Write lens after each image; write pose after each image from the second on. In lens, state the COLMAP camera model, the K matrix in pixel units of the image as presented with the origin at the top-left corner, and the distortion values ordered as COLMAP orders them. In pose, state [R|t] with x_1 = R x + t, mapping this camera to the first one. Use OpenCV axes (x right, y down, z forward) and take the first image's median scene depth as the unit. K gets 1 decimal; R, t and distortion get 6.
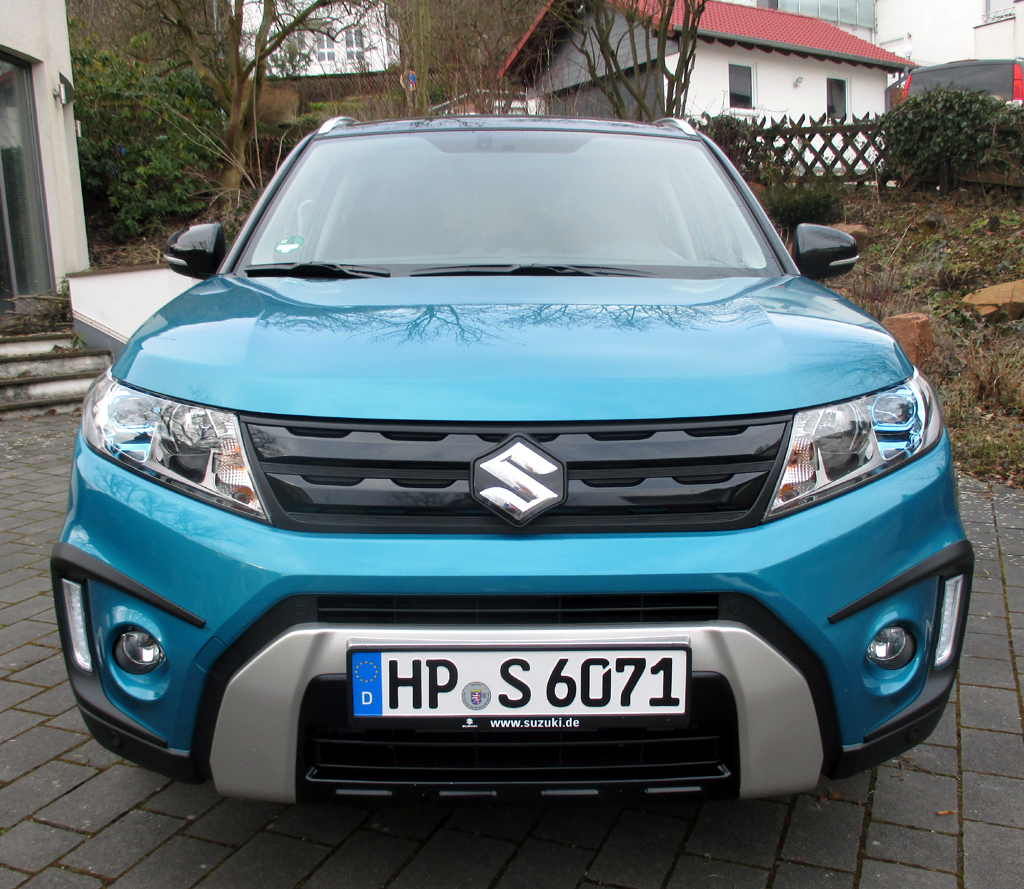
lens RADIAL K [[878.8, 0, 514.6], [0, 878.8, 445.2], [0, 0, 1]] dist [-0.026540, -0.001452]
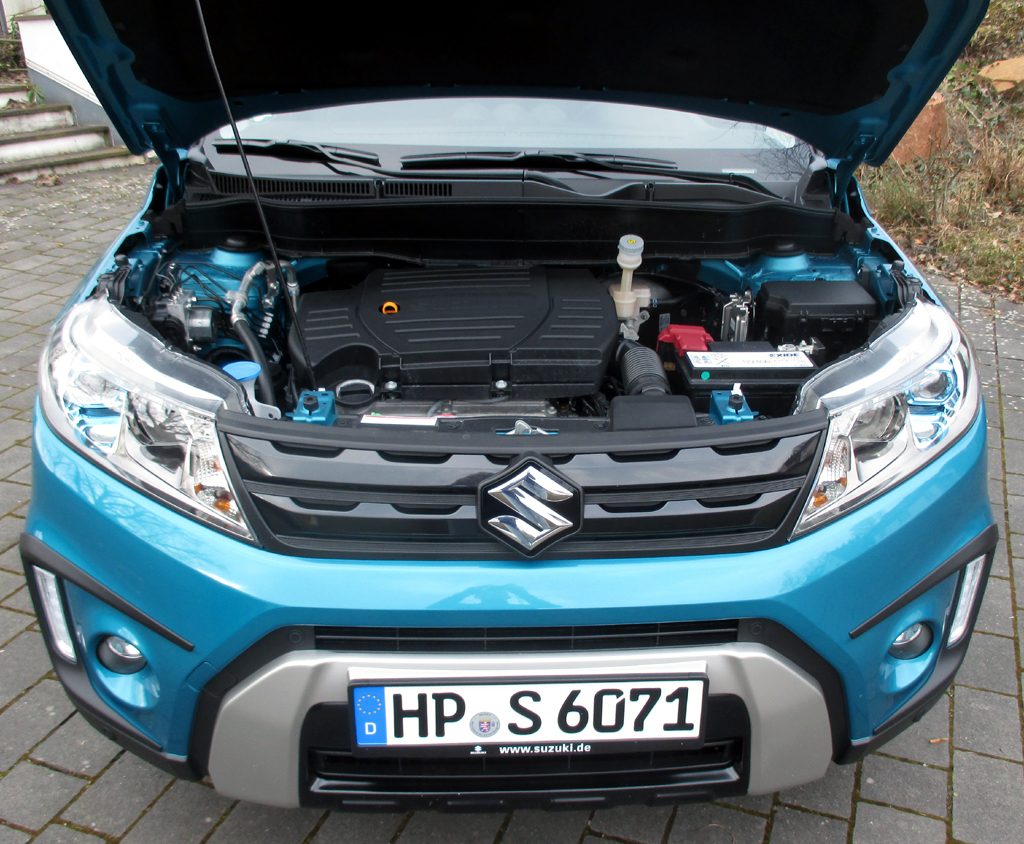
lens RADIAL K [[890.4, 0, 545.0], [0, 890.4, 390.2], [0, 0, 1]] dist [-0.025226, -0.002149]
pose [[0.999039, 0.003739, 0.043671, -0.017349], [-0.012534, 0.979117, 0.202908, -0.218762], [-0.042001, -0.203261, 0.978223, 0.095503]]
